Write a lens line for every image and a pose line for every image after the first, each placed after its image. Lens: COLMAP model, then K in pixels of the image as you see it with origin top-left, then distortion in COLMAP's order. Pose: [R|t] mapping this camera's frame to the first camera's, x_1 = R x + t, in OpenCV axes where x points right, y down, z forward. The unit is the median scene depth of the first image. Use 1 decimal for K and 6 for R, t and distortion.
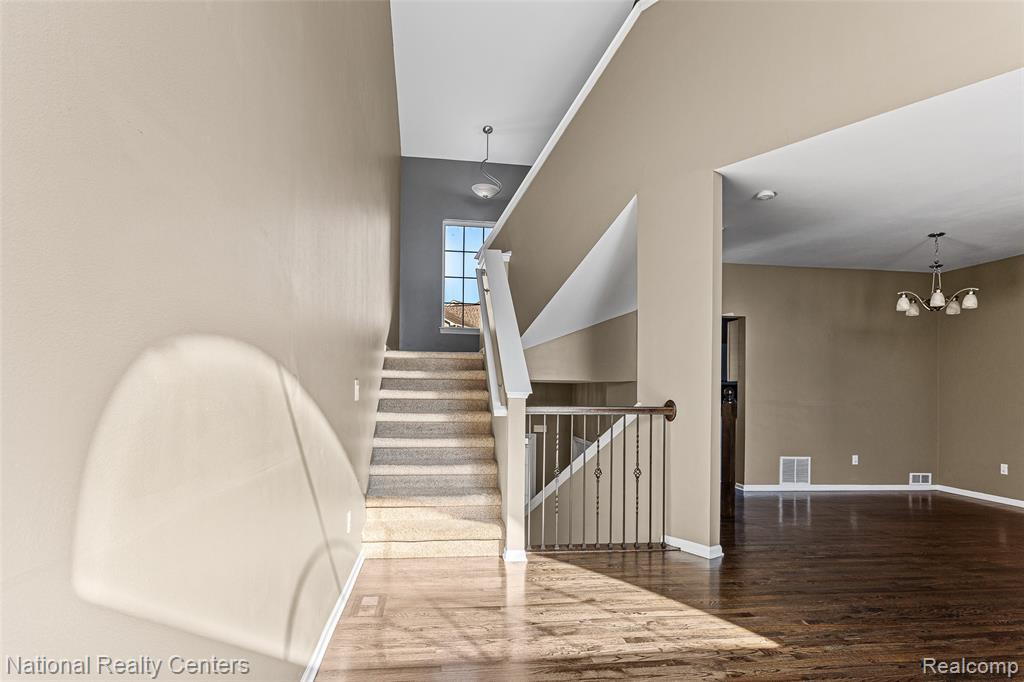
lens RADIAL K [[569.5, 0, 511.2], [0, 569.5, 380.6], [0, 0, 1]] dist [0.004454, 0.001089]
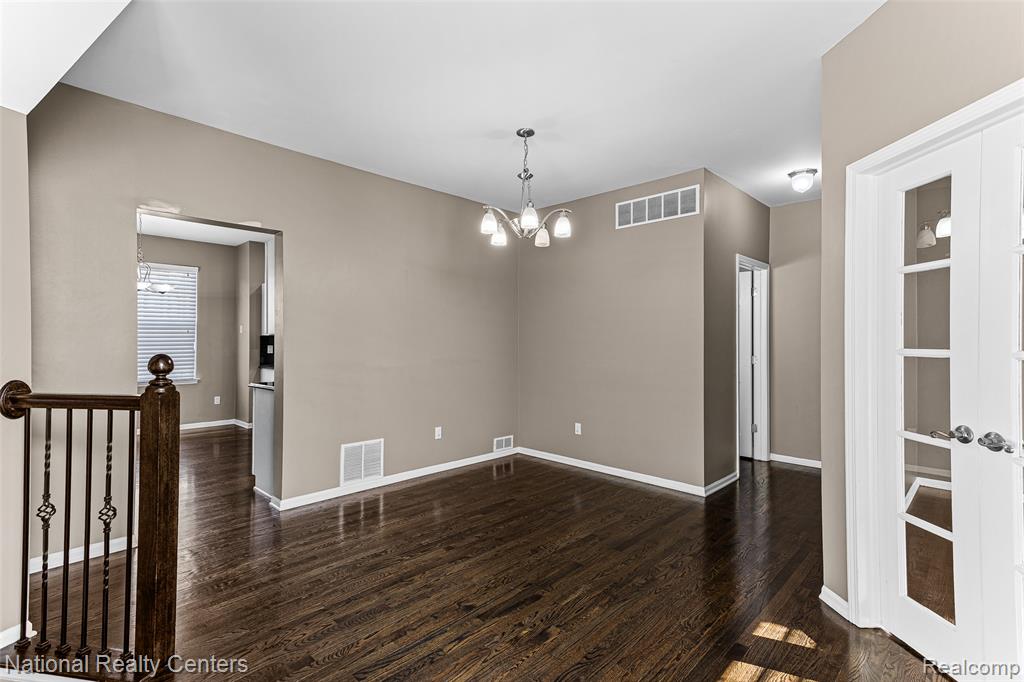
lens RADIAL K [[483.0, 0, 515.9], [0, 483.0, 328.5], [0, 0, 1]] dist [0.024924, 0.001126]
pose [[0.785498, -0.001515, 0.618862, 0.275118], [0.003630, 0.999991, -0.002160, -0.004446], [-0.618853, 0.003944, 0.785497, 0.409421]]
